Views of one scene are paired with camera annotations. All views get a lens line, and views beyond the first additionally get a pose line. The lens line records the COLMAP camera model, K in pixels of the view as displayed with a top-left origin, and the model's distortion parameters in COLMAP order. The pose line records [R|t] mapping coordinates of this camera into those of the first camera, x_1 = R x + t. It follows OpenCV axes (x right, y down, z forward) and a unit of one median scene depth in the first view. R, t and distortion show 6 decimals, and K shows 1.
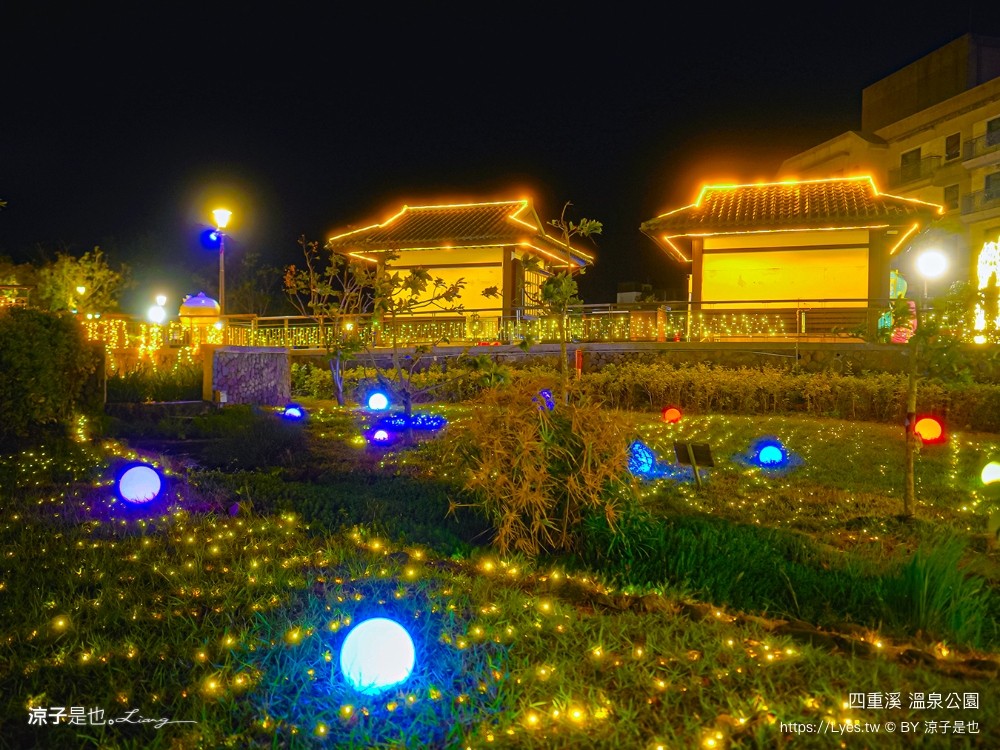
lens RADIAL K [[814.7, 0, 500.0], [0, 814.7, 375.0], [0, 0, 1]] dist [-0.005116, 0.001104]
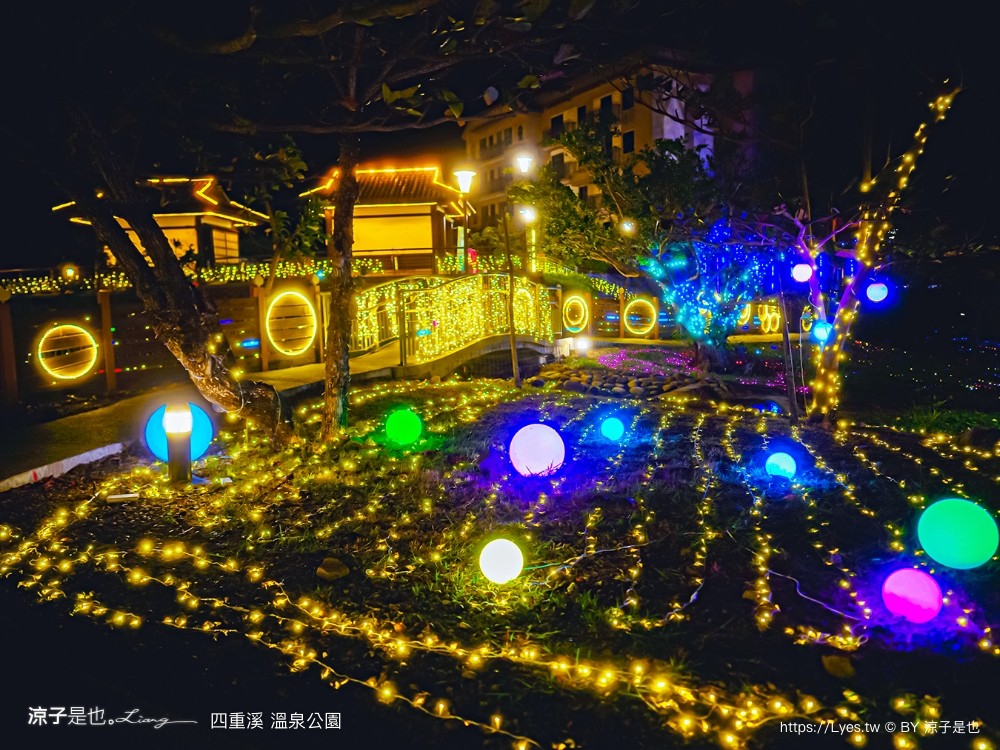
lens RADIAL K [[814.7, 0, 500.0], [0, 814.7, 375.0], [0, 0, 1]] dist [-0.005116, 0.001104]
pose [[0.947841, -0.071574, 0.310603, 0.048149], [0.048801, 0.995560, 0.080490, 0.030783], [-0.314985, -0.061134, 0.947126, -0.520672]]
